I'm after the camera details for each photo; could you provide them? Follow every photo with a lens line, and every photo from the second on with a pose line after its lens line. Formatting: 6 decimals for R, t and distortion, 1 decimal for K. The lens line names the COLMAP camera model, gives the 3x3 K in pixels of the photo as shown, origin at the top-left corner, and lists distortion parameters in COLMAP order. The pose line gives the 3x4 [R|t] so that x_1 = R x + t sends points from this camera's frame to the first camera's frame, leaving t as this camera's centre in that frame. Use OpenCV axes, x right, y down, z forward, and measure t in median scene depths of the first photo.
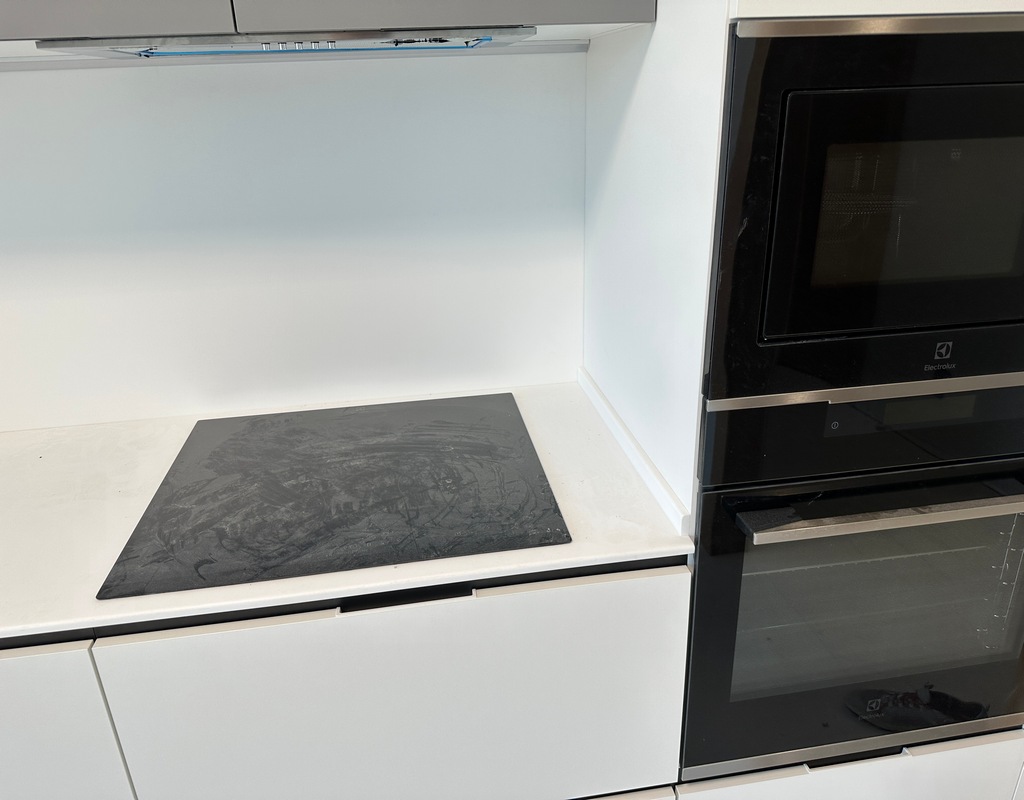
lens RADIAL K [[733.6, 0, 510.3], [0, 733.6, 360.2], [0, 0, 1]] dist [0.004883, 0.000652]
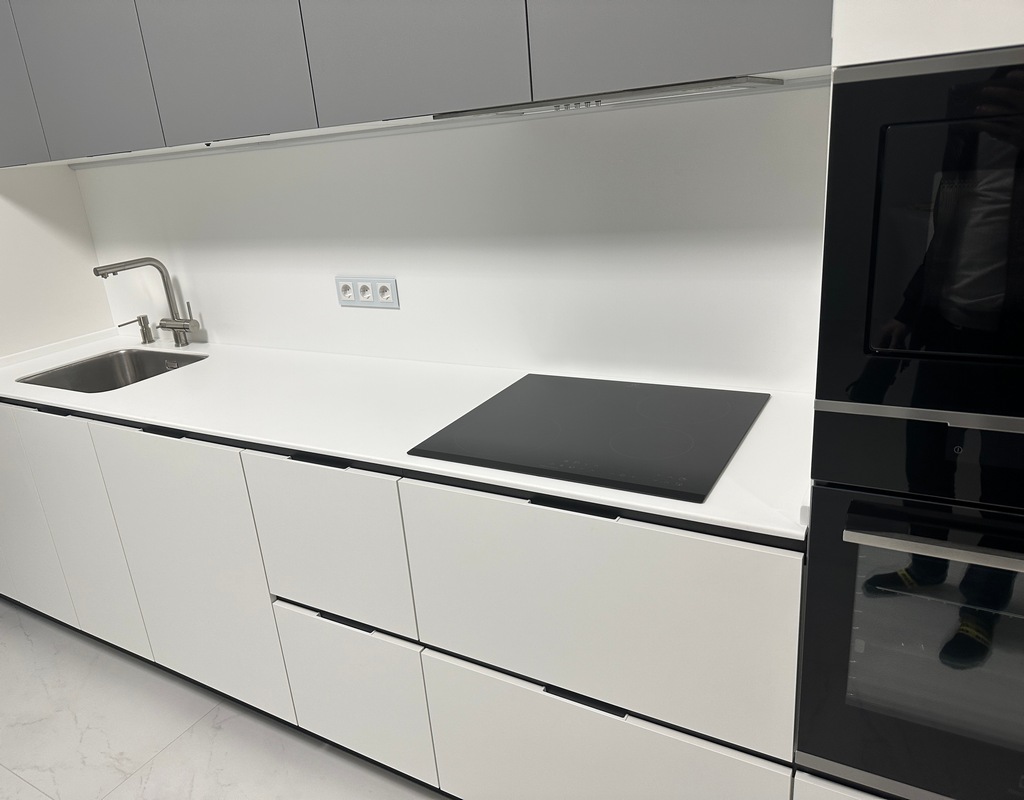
lens RADIAL K [[733.6, 0, 510.3], [0, 733.6, 360.2], [0, 0, 1]] dist [0.004883, 0.000652]
pose [[0.781081, 0.142007, -0.608068, 0.542188], [-0.159183, 0.986907, 0.026005, 0.038825], [0.603799, 0.076482, 0.793459, -0.161765]]
